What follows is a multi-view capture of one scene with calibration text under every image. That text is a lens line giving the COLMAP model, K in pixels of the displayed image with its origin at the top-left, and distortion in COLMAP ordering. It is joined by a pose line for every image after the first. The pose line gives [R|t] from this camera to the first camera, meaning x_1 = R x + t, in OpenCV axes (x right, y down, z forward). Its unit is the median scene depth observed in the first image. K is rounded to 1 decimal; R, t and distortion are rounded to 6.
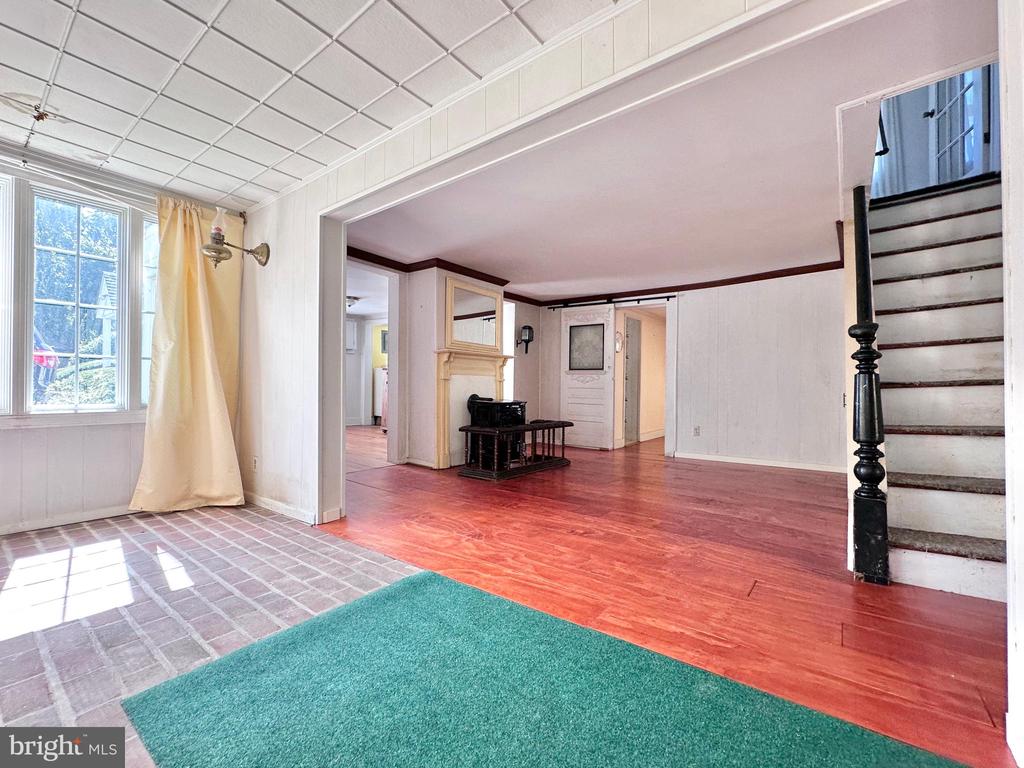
lens RADIAL K [[449.6, 0, 512.9], [0, 449.6, 383.7], [0, 0, 1]] dist [-0.003936, 0.000123]
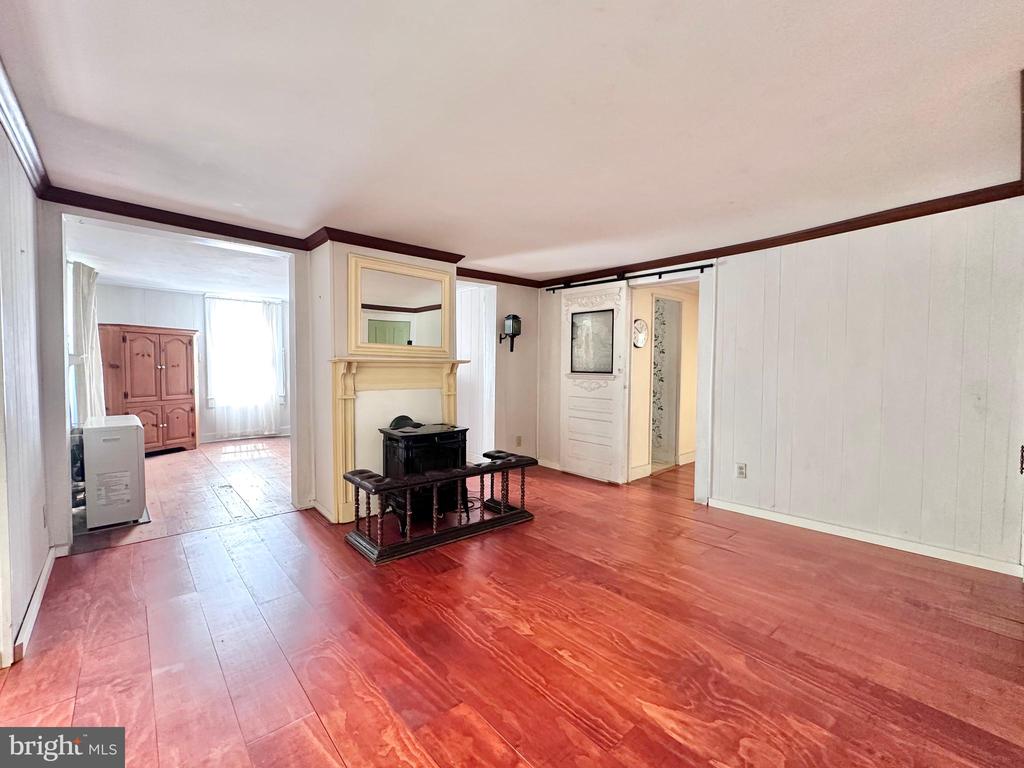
lens RADIAL K [[449.6, 0, 512.7], [0, 449.6, 381.9], [0, 0, 1]] dist [-0.003936, 0.000123]
pose [[0.981574, -0.000655, -0.191082, 0.183654], [0.007786, 0.999301, 0.036572, -0.045362], [0.190924, -0.037386, 0.980893, 0.265444]]
